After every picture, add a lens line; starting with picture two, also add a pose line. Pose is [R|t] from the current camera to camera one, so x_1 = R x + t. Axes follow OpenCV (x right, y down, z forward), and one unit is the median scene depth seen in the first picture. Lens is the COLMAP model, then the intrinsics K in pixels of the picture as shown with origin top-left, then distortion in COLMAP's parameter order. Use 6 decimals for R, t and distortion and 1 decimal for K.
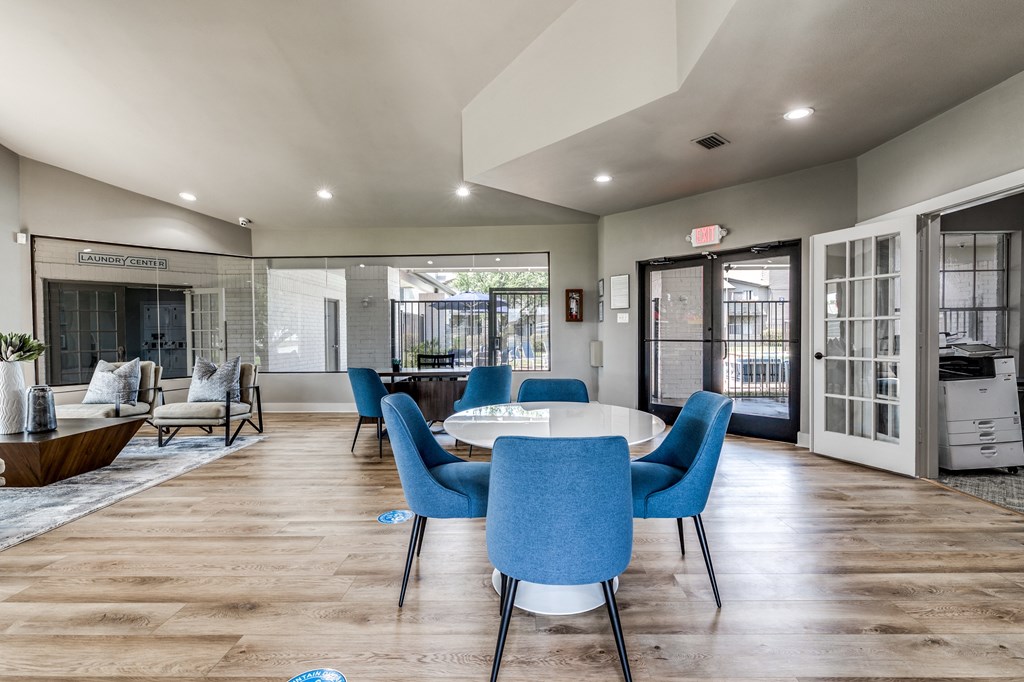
lens RADIAL K [[454.6, 0, 514.5], [0, 454.6, 338.4], [0, 0, 1]] dist [-0.001467, -0.000924]
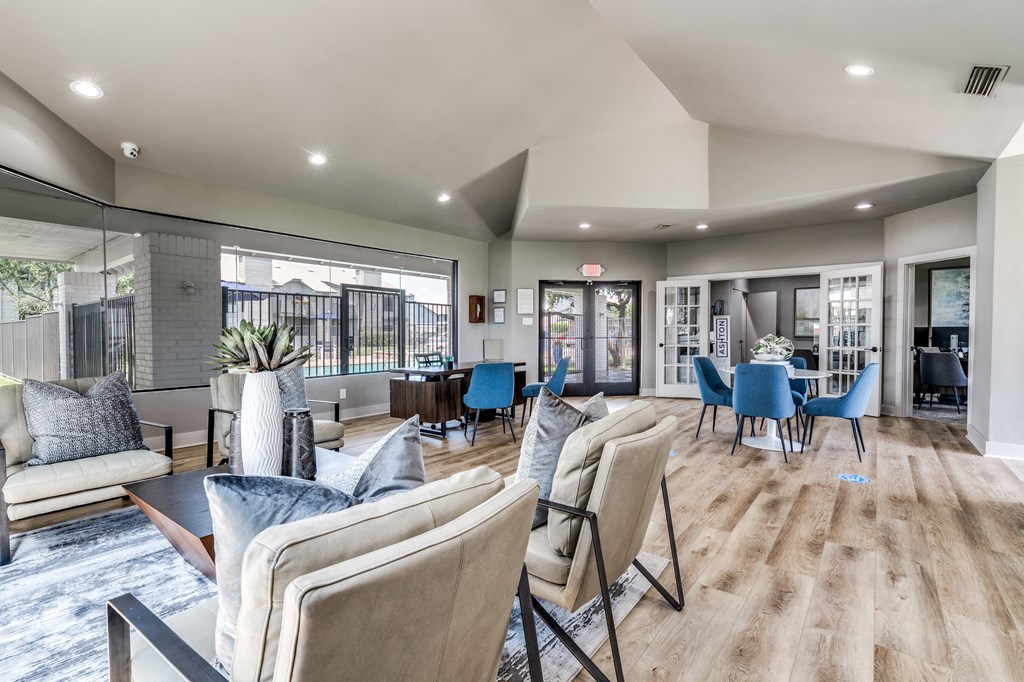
lens RADIAL K [[454.6, 0, 514.5], [0, 454.6, 338.4], [0, 0, 1]] dist [-0.001467, -0.000924]
pose [[0.613997, -0.003379, 0.789301, -1.079847], [0.006237, 0.999980, -0.000571, 0.007002], [-0.789284, 0.005274, 0.614006, 0.288167]]
